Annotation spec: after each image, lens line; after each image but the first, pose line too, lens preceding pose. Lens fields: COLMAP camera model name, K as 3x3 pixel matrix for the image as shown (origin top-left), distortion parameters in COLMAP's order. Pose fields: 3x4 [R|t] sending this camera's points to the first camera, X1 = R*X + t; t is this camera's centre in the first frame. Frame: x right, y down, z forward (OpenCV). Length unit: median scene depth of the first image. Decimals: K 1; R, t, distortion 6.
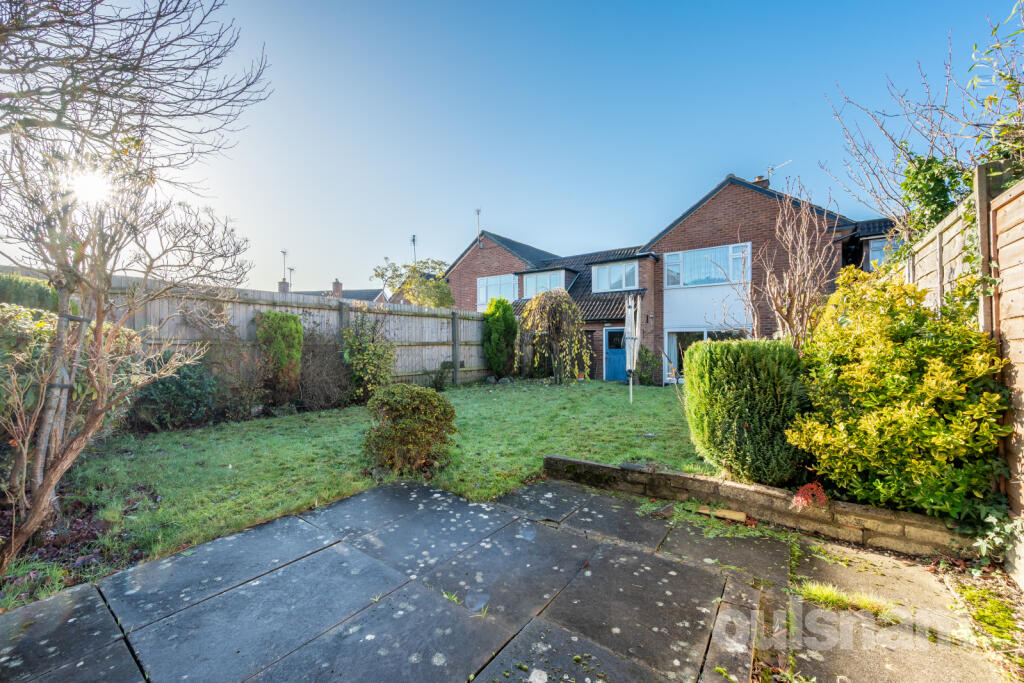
lens RADIAL K [[396.5, 0, 512.0], [0, 396.5, 341.5], [0, 0, 1]] dist [-0.001114, 0.000030]
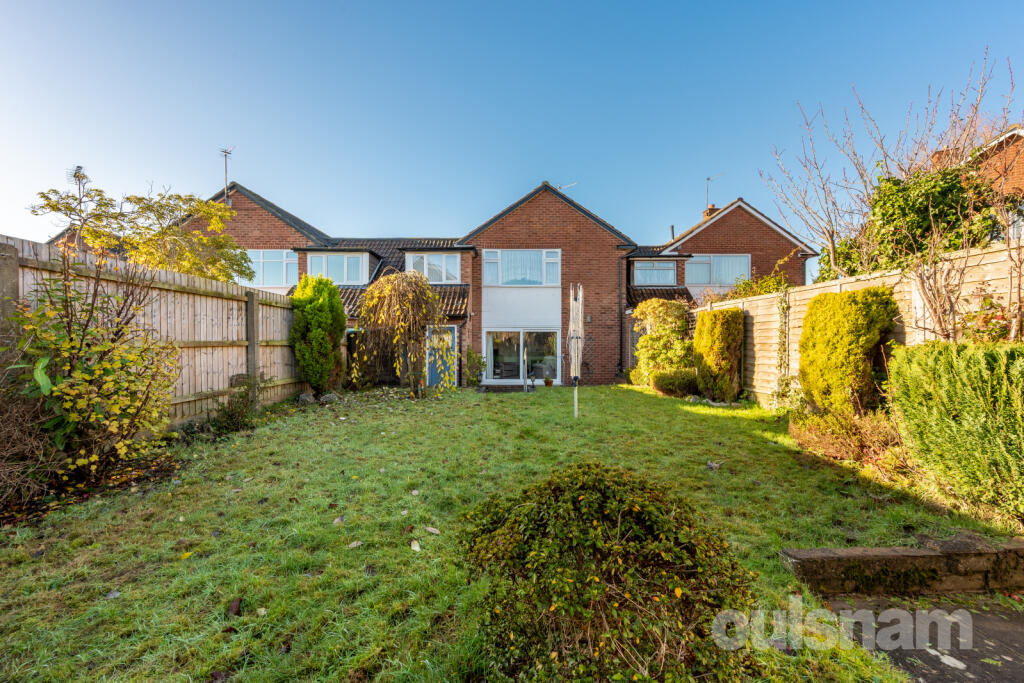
lens RADIAL K [[396.5, 0, 512.0], [0, 396.5, 341.5], [0, 0, 1]] dist [-0.001114, 0.000030]
pose [[0.802186, 0.002936, 0.597067, -0.170752], [-0.003571, 0.999994, -0.000120, 0.000058], [-0.597063, -0.002036, 0.802191, 0.253695]]
